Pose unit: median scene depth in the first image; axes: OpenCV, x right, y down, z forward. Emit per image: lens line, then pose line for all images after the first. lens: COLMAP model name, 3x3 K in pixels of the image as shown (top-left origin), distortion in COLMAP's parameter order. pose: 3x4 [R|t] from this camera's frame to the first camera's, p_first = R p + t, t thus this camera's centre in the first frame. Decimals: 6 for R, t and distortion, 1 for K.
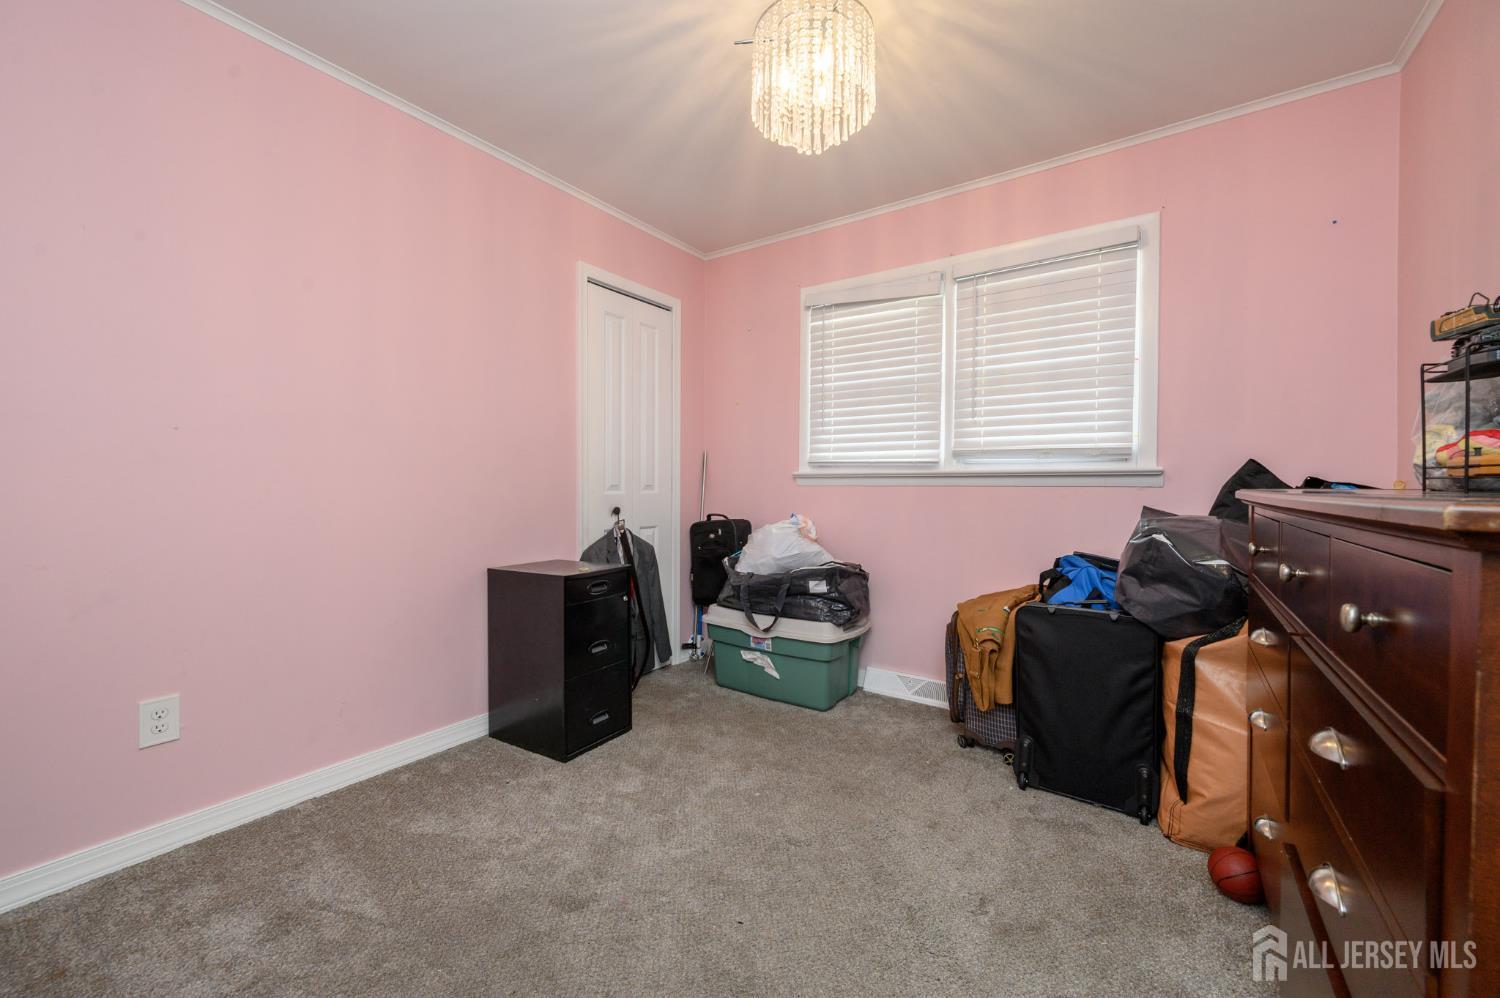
lens RADIAL K [[583.3, 0, 750.0], [0, 583.3, 499.0], [0, 0, 1]] dist [-0.000431, -0.000056]
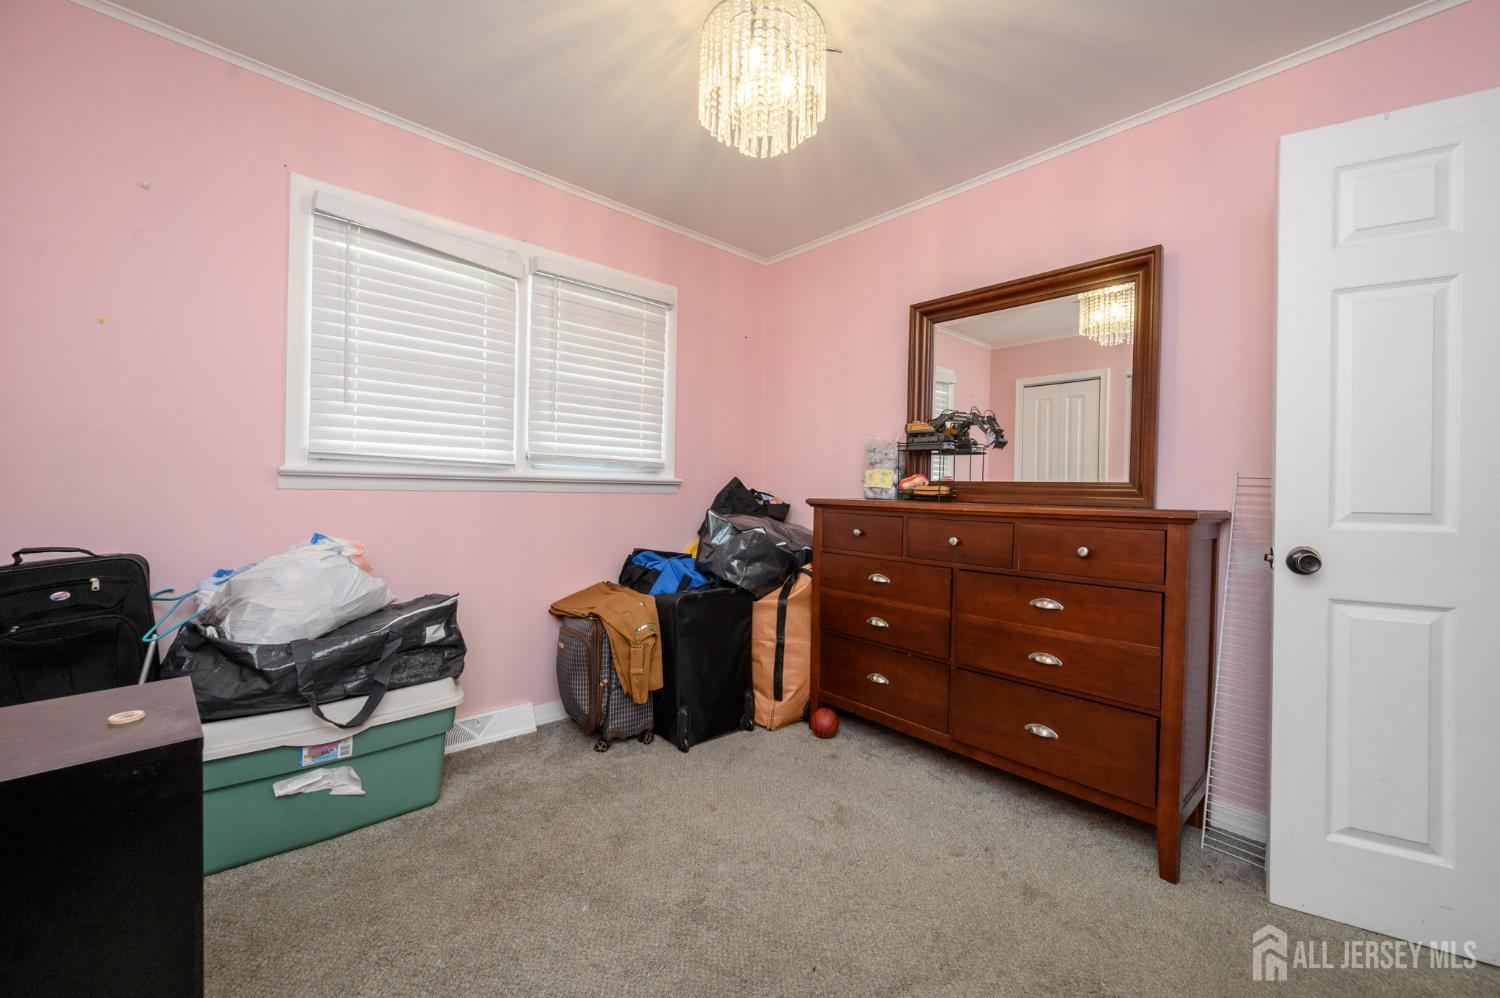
lens RADIAL K [[600.9, 0, 751.4], [0, 600.9, 495.2], [0, 0, 1]] dist [0.001819, 0.000138]
pose [[0.215697, -0.006461, 0.976439, -0.509185], [0.004646, 0.999974, 0.005591, -0.020577], [-0.976449, 0.003330, 0.215721, 0.448196]]
